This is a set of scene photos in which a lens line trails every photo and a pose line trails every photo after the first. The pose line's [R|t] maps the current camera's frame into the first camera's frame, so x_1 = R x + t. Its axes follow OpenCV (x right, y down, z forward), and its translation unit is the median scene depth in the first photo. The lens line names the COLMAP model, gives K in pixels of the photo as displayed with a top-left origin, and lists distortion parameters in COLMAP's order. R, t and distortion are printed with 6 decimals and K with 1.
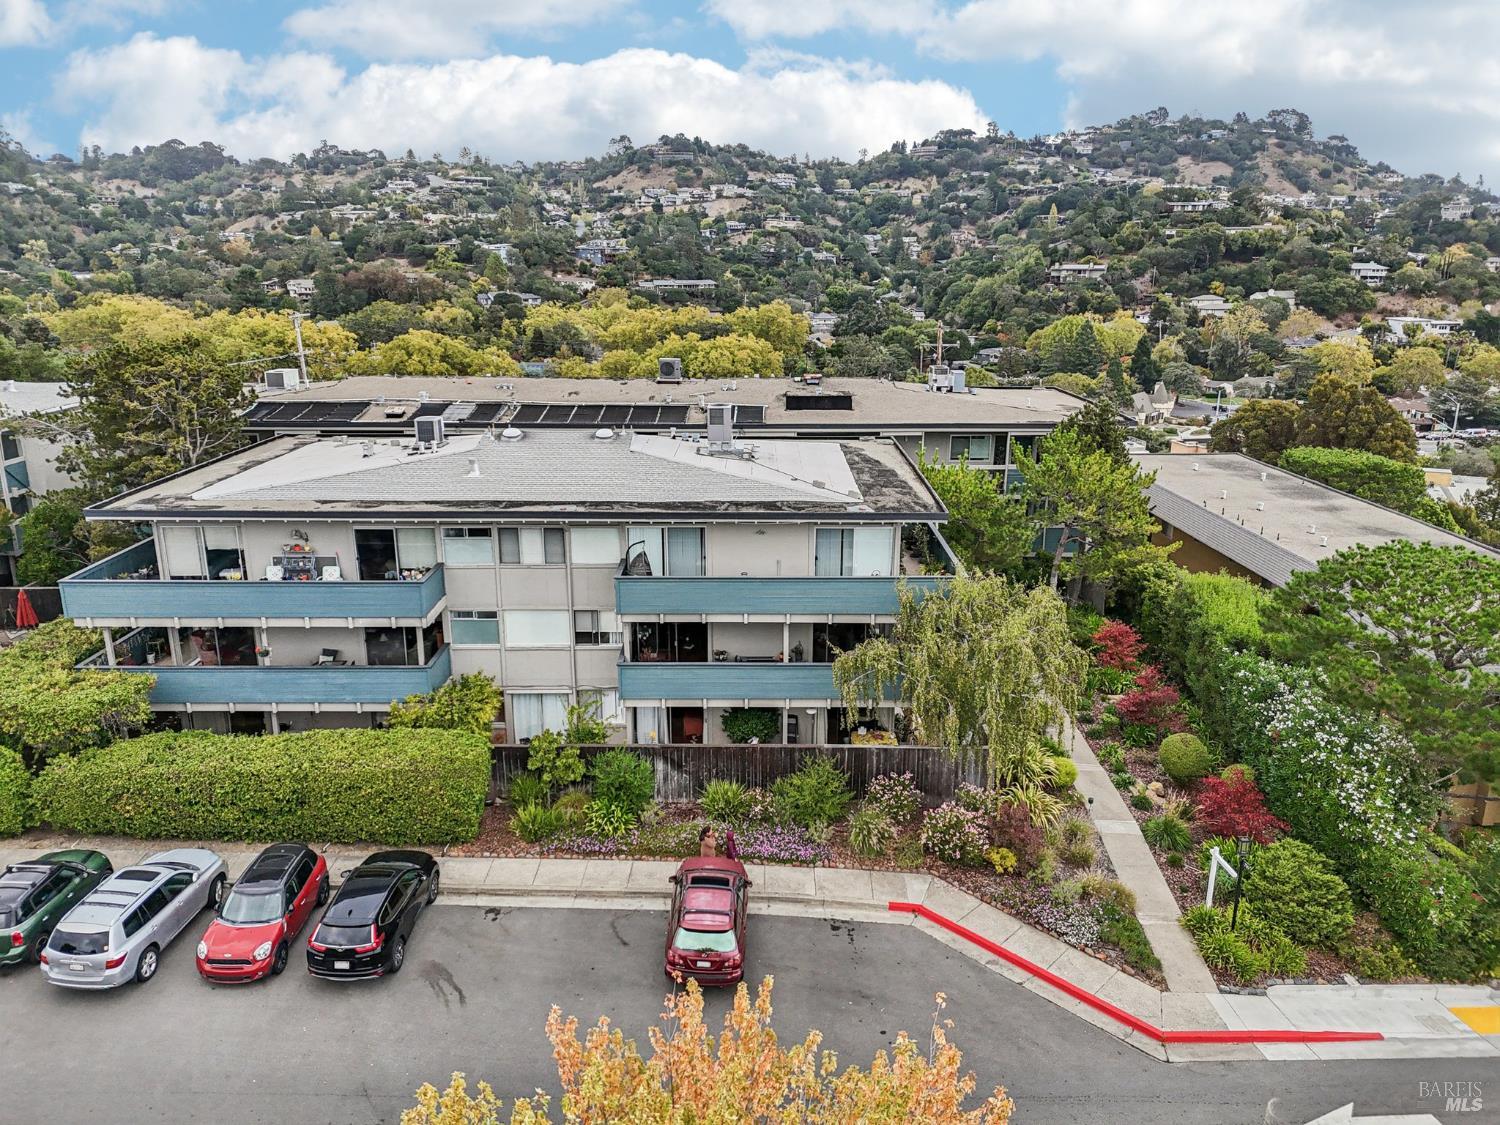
lens RADIAL K [[1106.4, 0, 758.1], [0, 1106.4, 563.5], [0, 0, 1]] dist [0.063815, -0.061043]
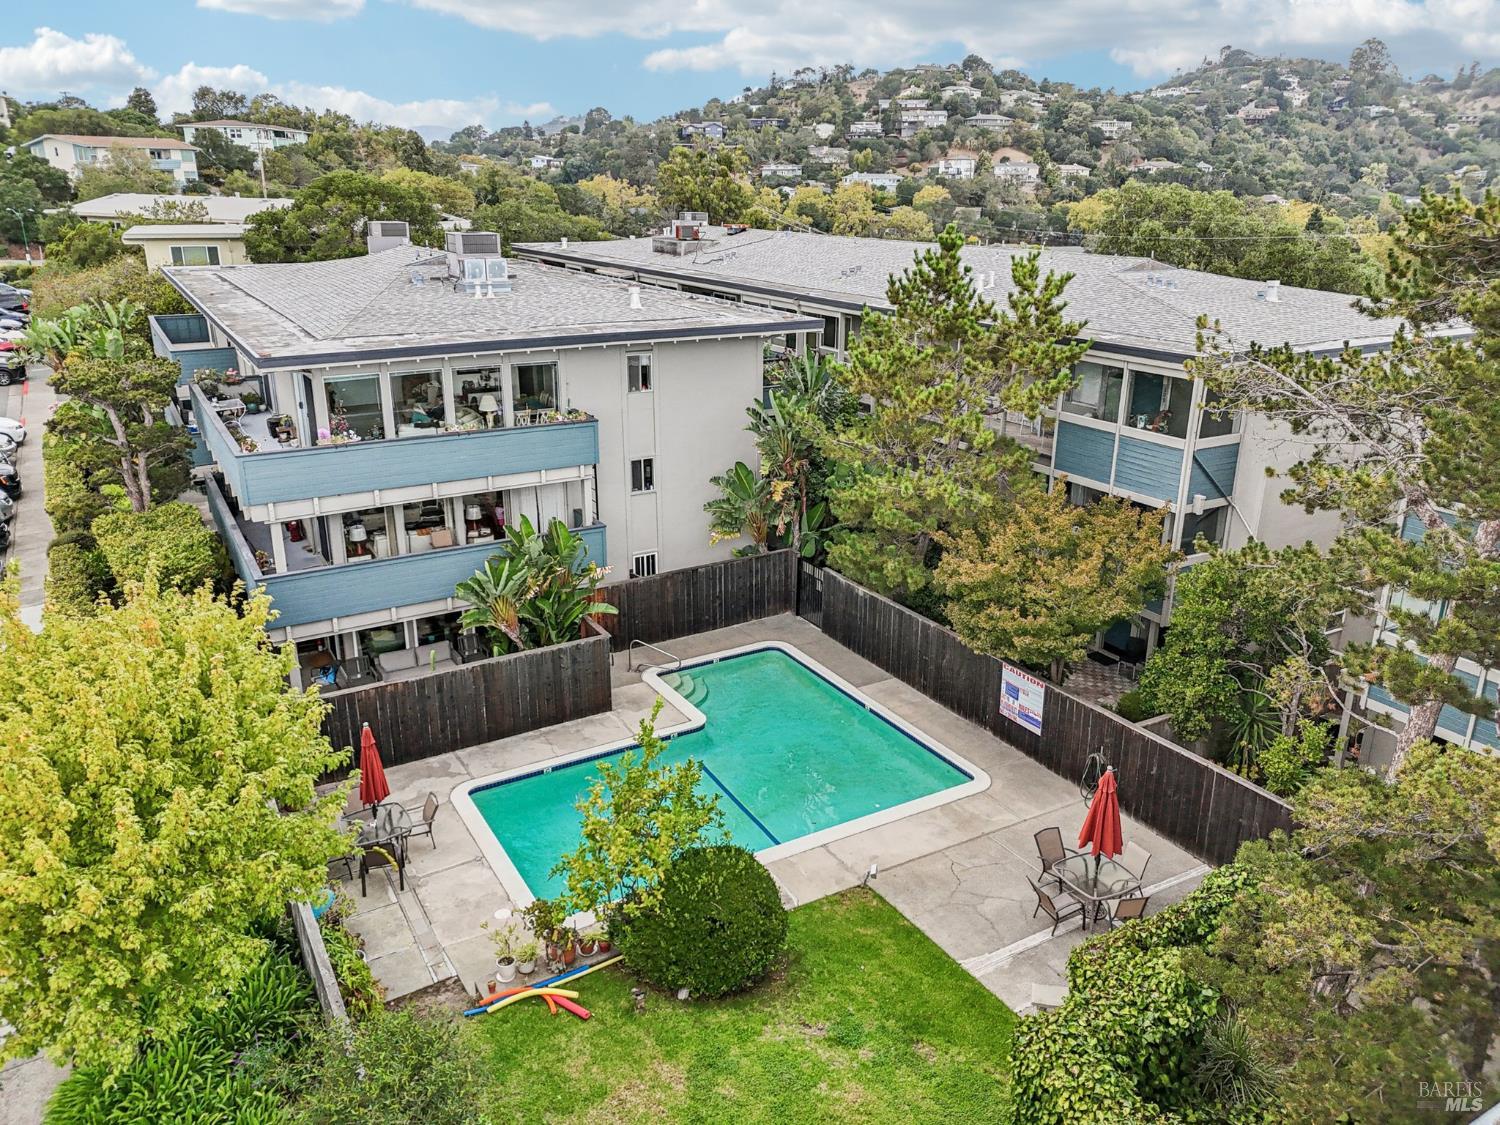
lens RADIAL K [[1090.6, 0, 750.0], [0, 1090.6, 562.5], [0, 0, 1]] dist [0.056590, -0.047163]
pose [[0.503906, 0.285814, -0.815101, -0.043746], [-0.237193, 0.953178, 0.187594, -0.010131], [0.830553, 0.098806, 0.548105, 0.070007]]
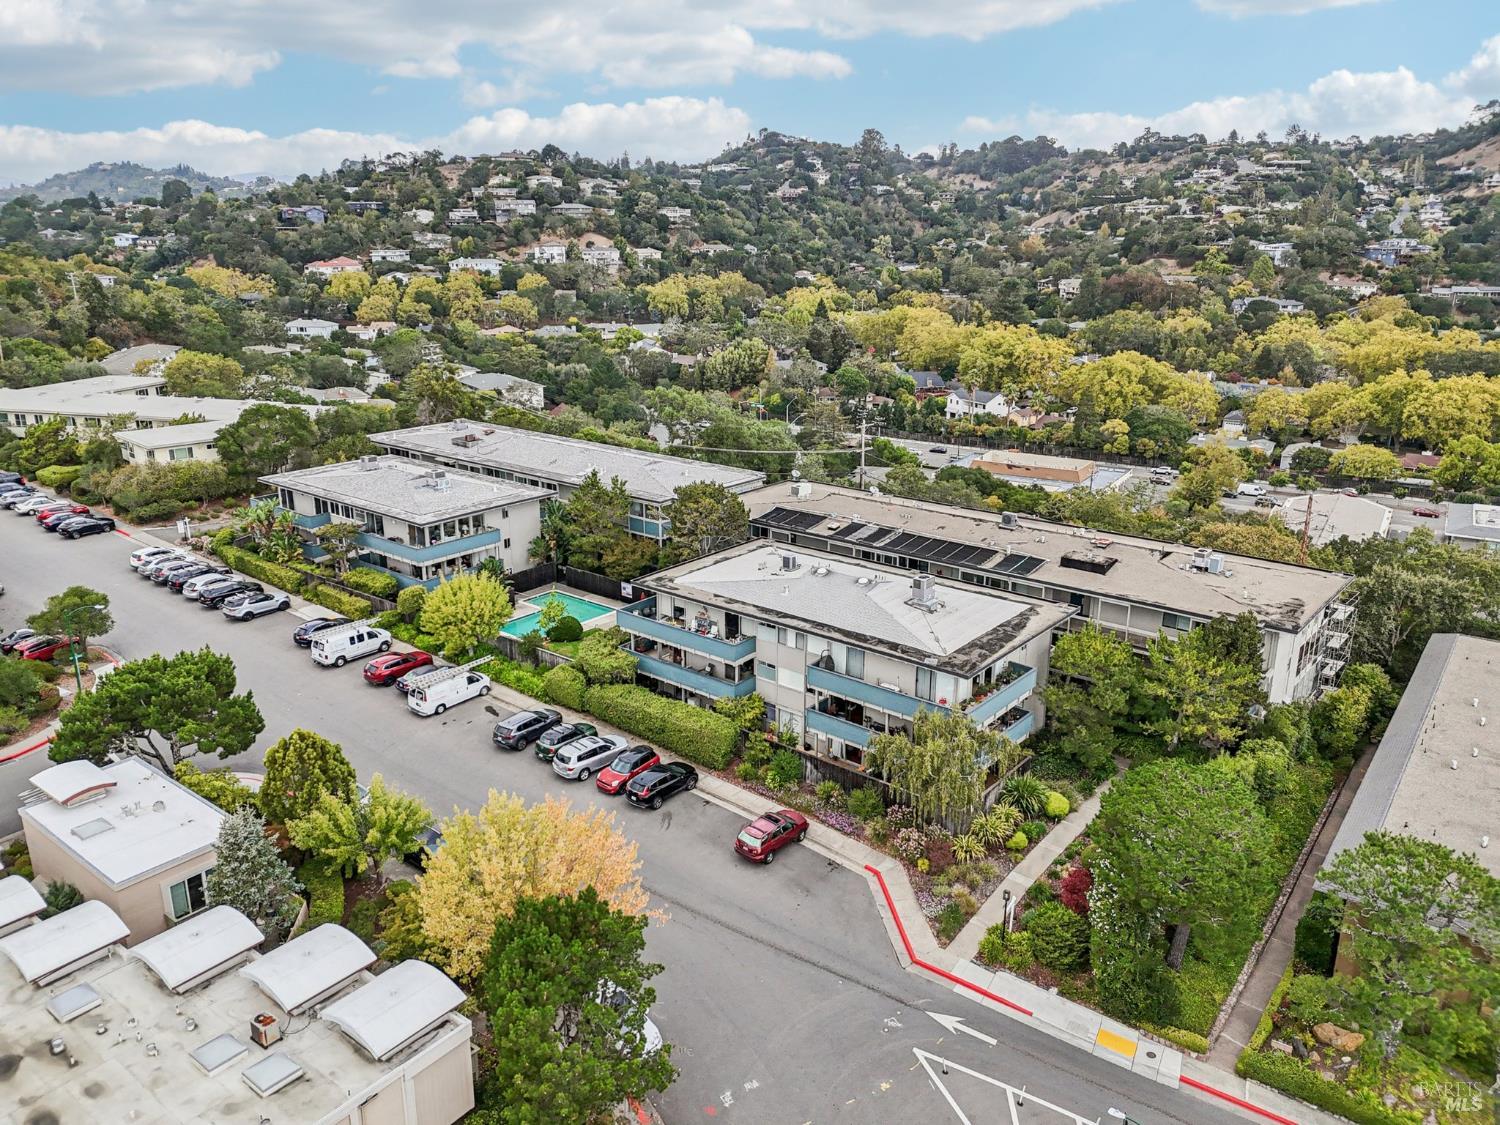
lens RADIAL K [[1125.2, 0, 754.8], [0, 1125.2, 535.4], [0, 0, 1]] dist [0.085415, -0.099024]
pose [[0.772862, 0.170772, -0.611164, 0.077991], [-0.169273, 0.983692, 0.060806, -0.025496], [0.611580, 0.056459, 0.789165, -0.052514]]
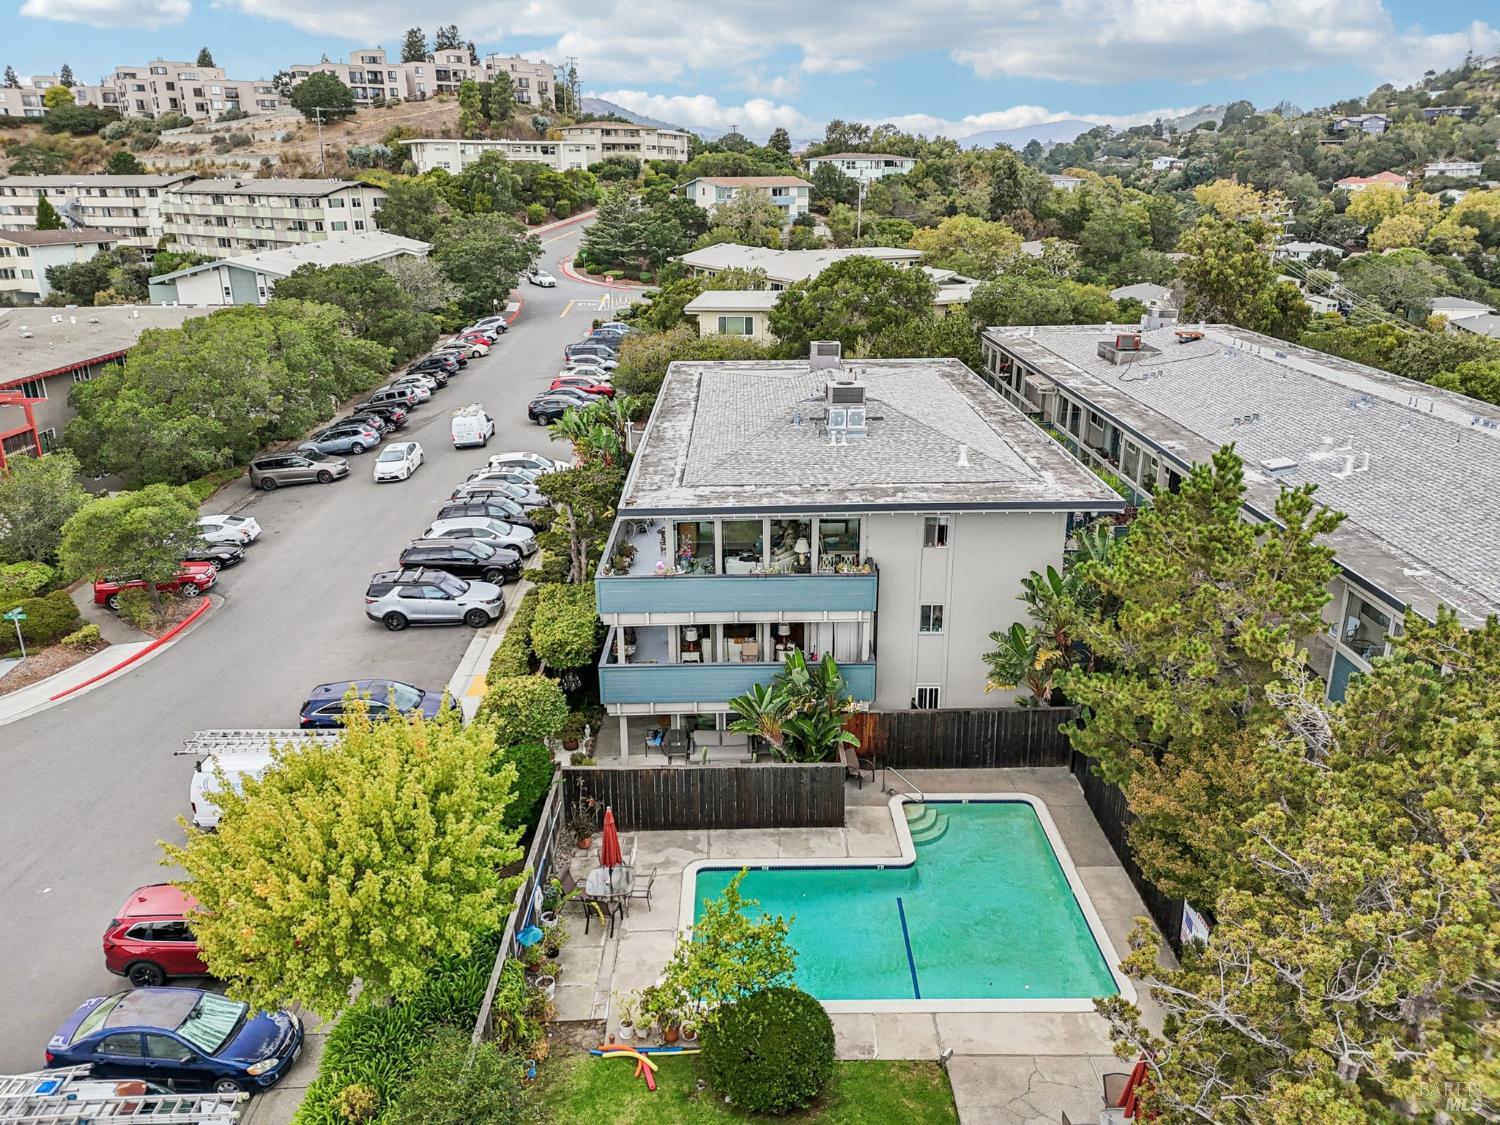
lens RADIAL K [[1106.4, 0, 758.1], [0, 1106.4, 563.5], [0, 0, 1]] dist [0.063815, -0.061043]
pose [[0.009376, 0.328263, -0.944540, -0.032602], [-0.260610, 0.912740, 0.314624, -0.025966], [0.965399, 0.243207, 0.094107, 0.081726]]
